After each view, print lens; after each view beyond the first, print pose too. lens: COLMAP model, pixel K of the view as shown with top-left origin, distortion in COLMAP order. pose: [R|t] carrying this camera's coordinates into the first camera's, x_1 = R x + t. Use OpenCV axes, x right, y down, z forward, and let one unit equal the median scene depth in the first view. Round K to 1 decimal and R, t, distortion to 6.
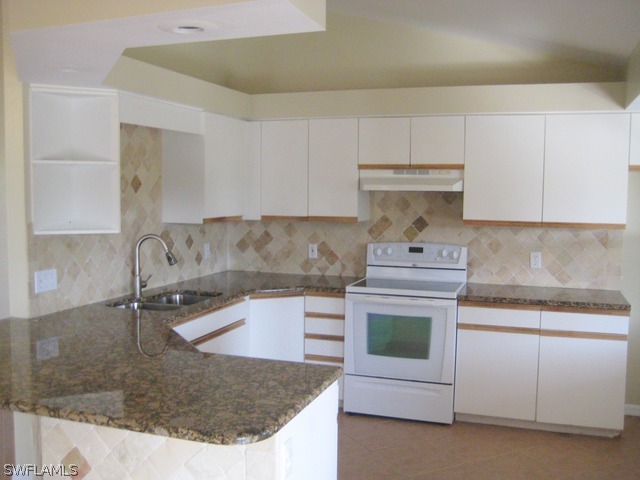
lens RADIAL K [[669.6, 0, 319.1], [0, 669.6, 240.4], [0, 0, 1]] dist [-0.105905, 0.000000]
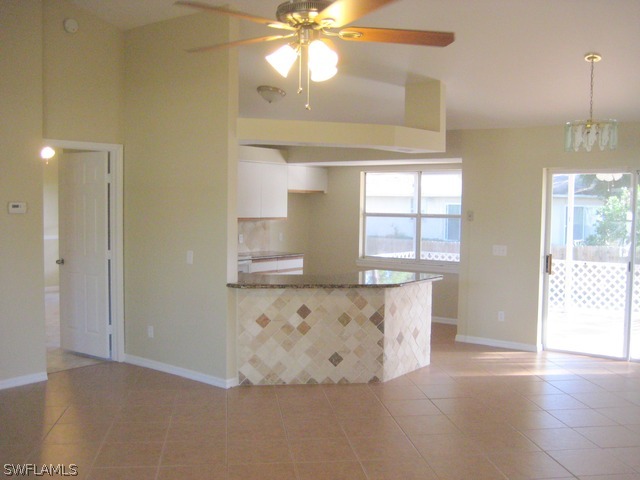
lens RADIAL K [[669.6, 0, 319.3], [0, 669.6, 238.7], [0, 0, 1]] dist [-0.105905, 0.000000]
pose [[0.319369, -0.056358, 0.945953, -1.400620], [0.062959, 0.997286, 0.038160, -0.028520], [-0.945537, 0.047369, 0.322050, 0.185003]]
